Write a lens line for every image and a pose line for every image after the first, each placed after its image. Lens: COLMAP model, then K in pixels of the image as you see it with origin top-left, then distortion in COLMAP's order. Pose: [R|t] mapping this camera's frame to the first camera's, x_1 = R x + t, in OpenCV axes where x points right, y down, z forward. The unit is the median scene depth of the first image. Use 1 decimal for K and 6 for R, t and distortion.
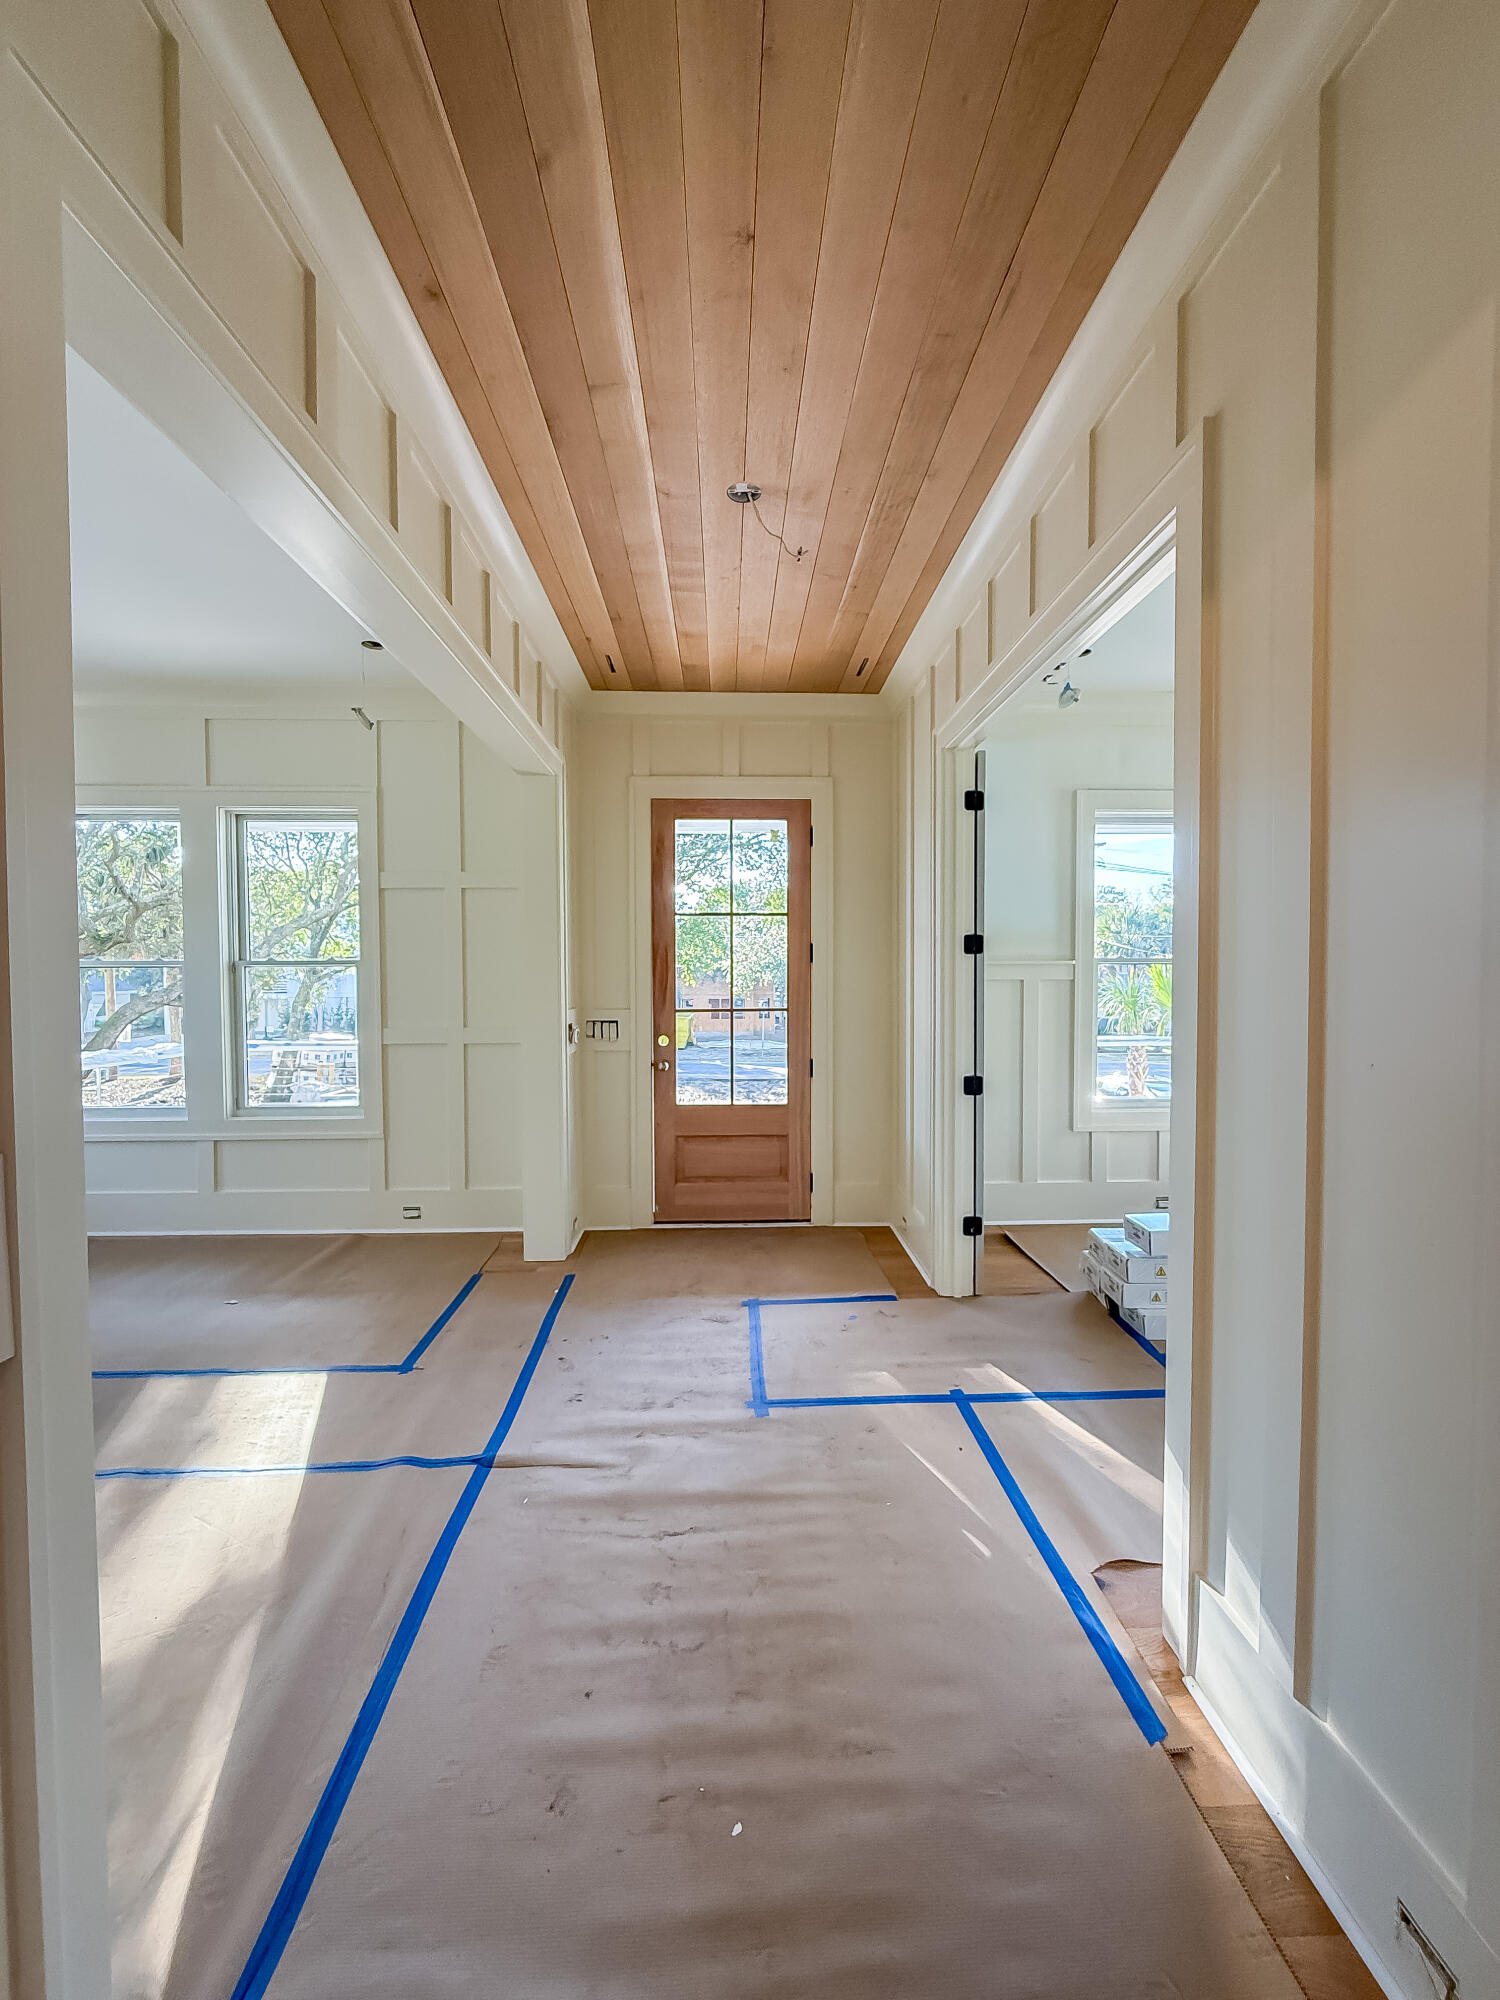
lens RADIAL K [[794.1, 0, 750.2], [0, 794.1, 997.6], [0, 0, 1]] dist [-0.000003, -0.000319]
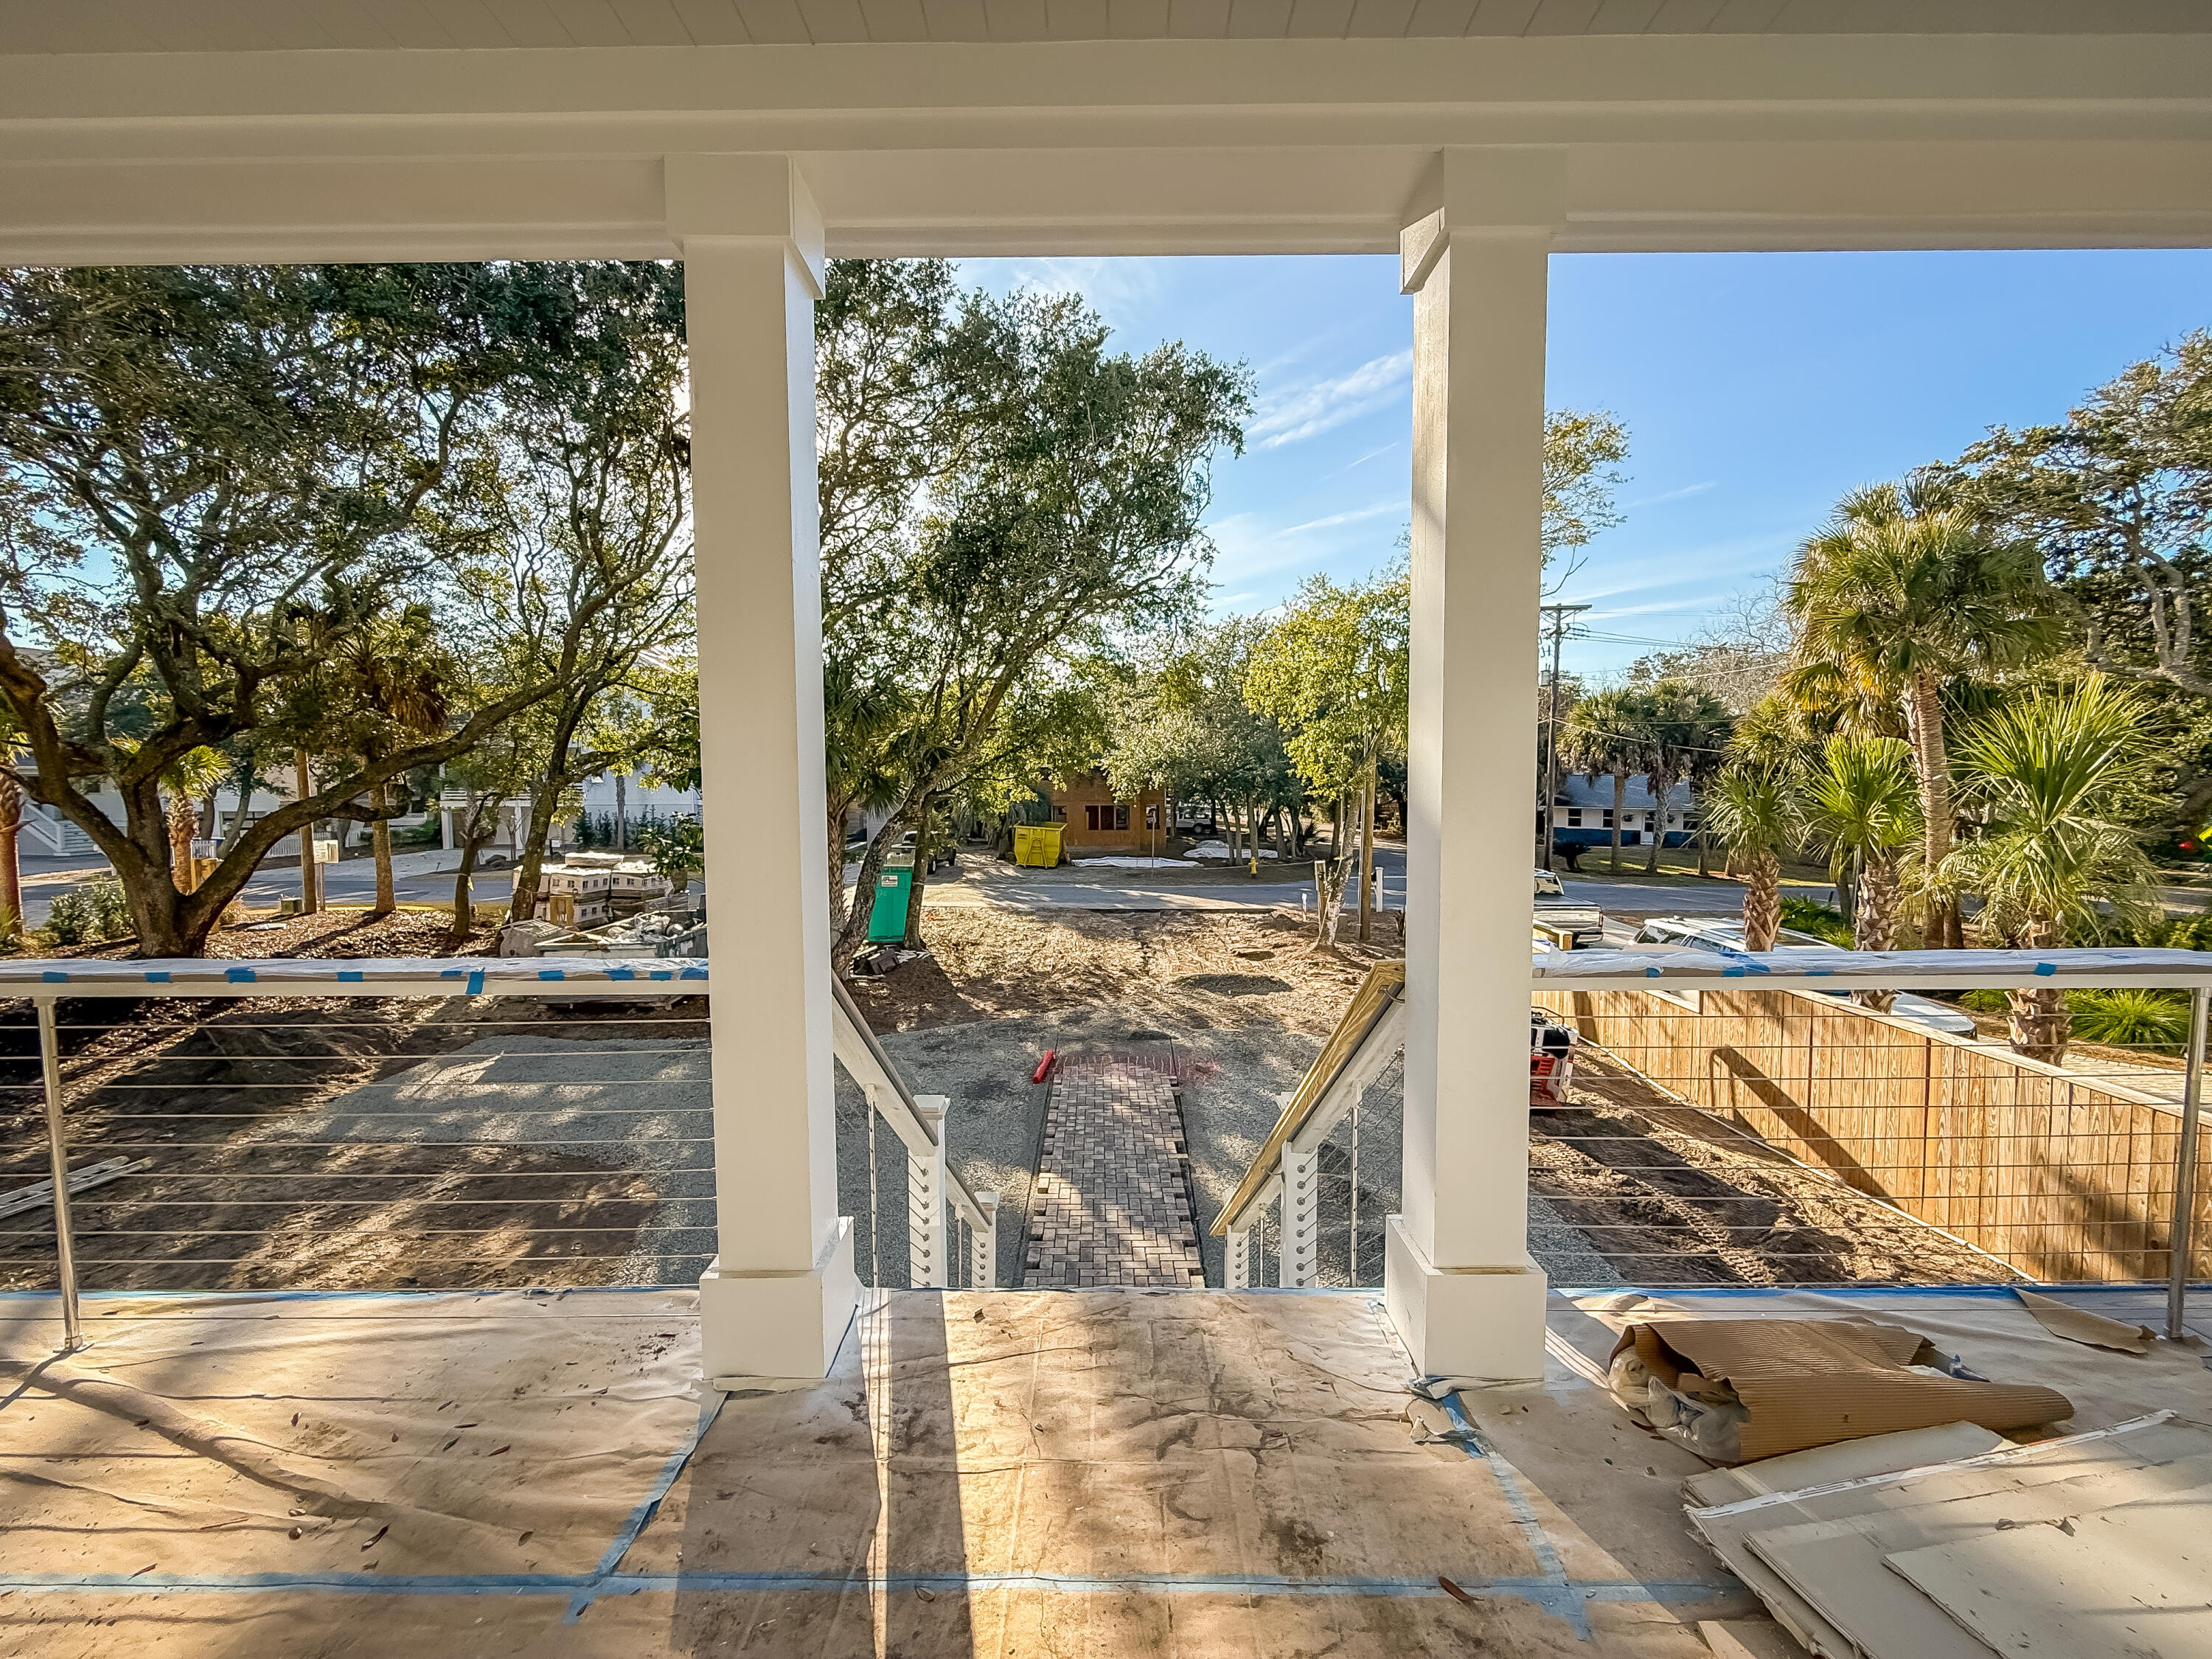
lens RADIAL K [[878.3, 0, 1099.9], [0, 878.3, 839.7], [0, 0, 1]] dist [-0.000003, -0.000319]
pose [[0.999327, -0.000277, -0.036693, -0.004772], [0.001771, 0.999170, 0.040697, -0.000417], [0.036651, -0.040735, 0.998498, 0.133644]]
